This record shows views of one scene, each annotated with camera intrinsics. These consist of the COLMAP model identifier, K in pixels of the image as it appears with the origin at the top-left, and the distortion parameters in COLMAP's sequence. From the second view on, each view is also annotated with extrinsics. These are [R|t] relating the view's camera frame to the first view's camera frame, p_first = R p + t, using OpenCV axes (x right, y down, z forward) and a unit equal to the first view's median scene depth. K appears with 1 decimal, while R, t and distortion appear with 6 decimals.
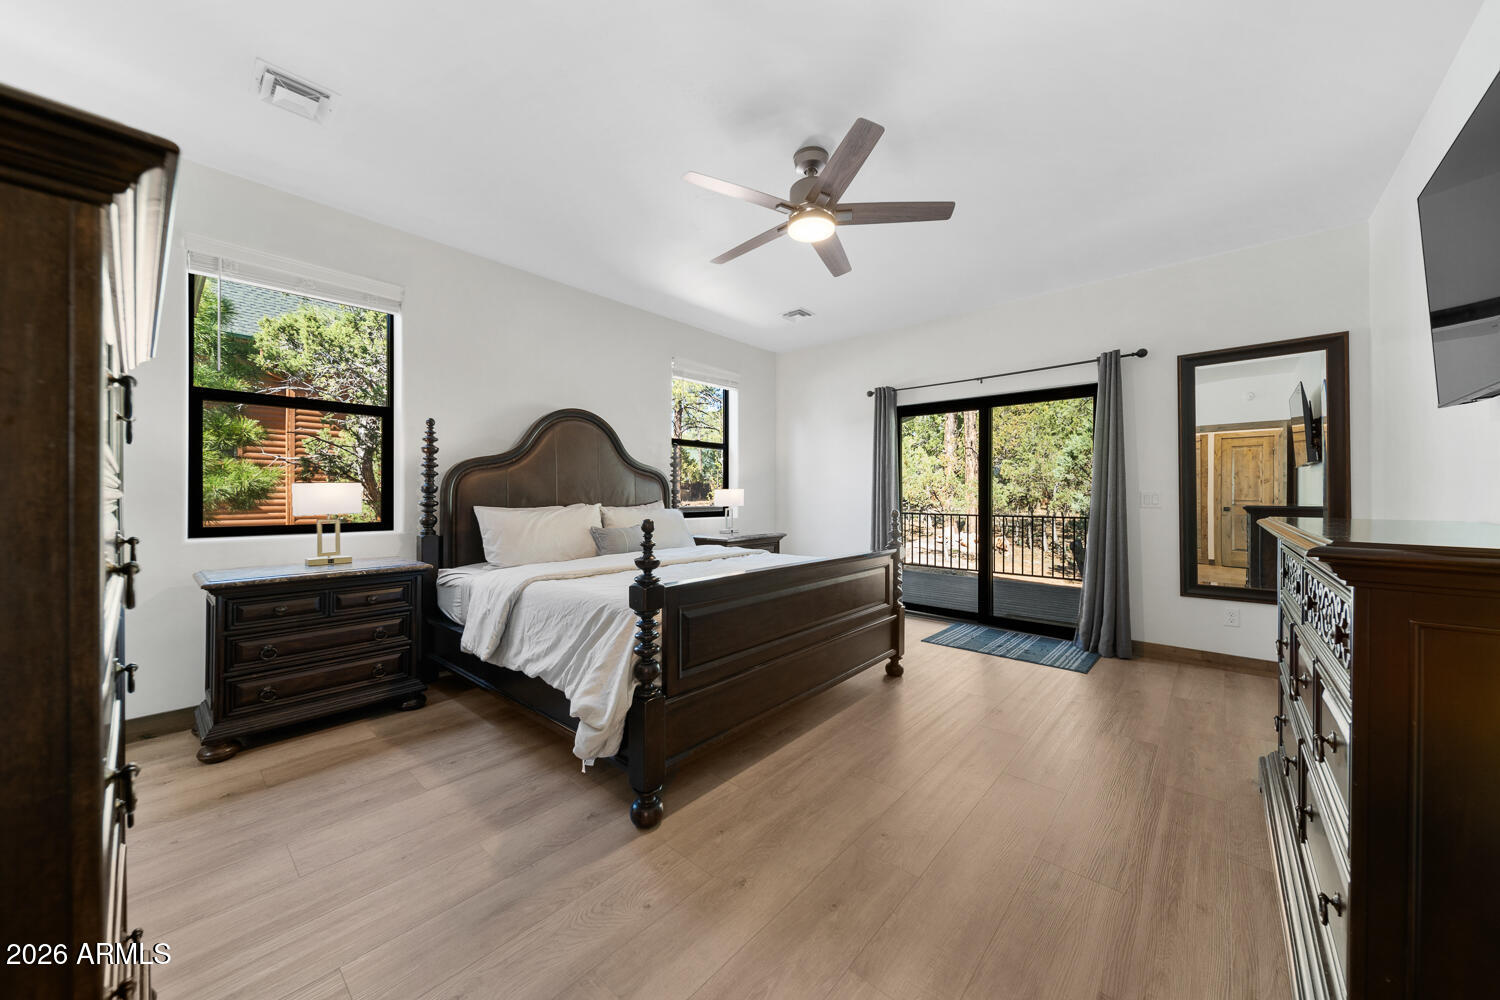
lens RADIAL K [[533.6, 0, 750.2], [0, 533.6, 499.8], [0, 0, 1]] dist [0.007308, -0.002191]
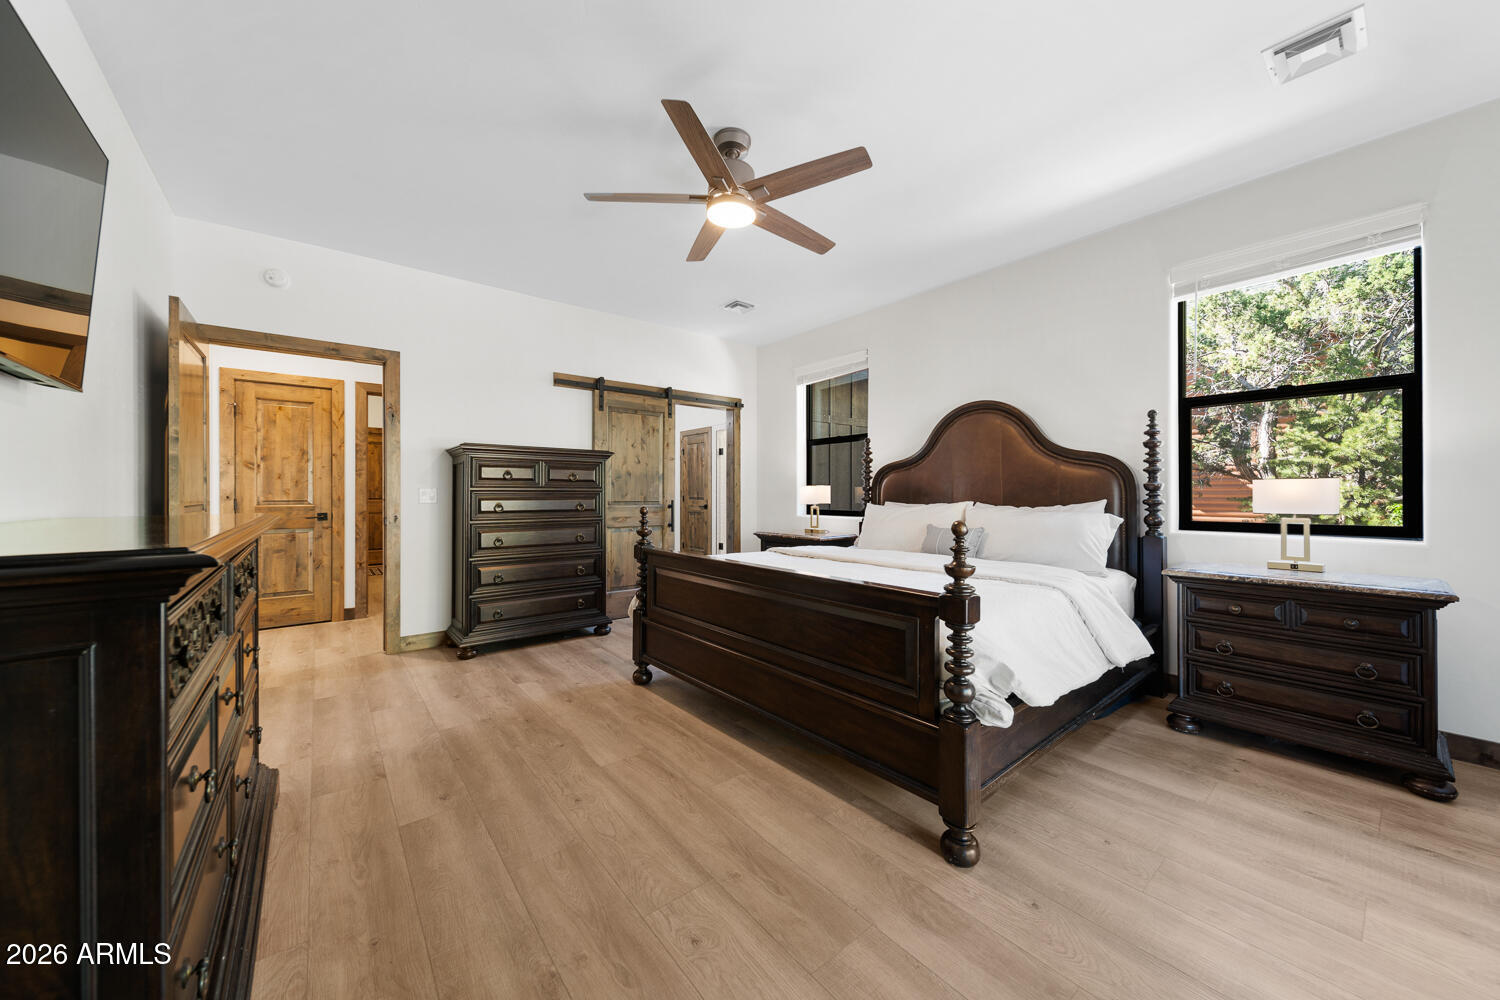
lens RADIAL K [[533.6, 0, 752.7], [0, 533.6, 491.9], [0, 0, 1]] dist [0.007308, -0.002191]
pose [[-0.175271, -0.004072, -0.984512, 0.703094], [-0.004433, 0.999985, -0.003347, -0.005380], [0.984510, 0.003778, -0.175286, 0.801670]]
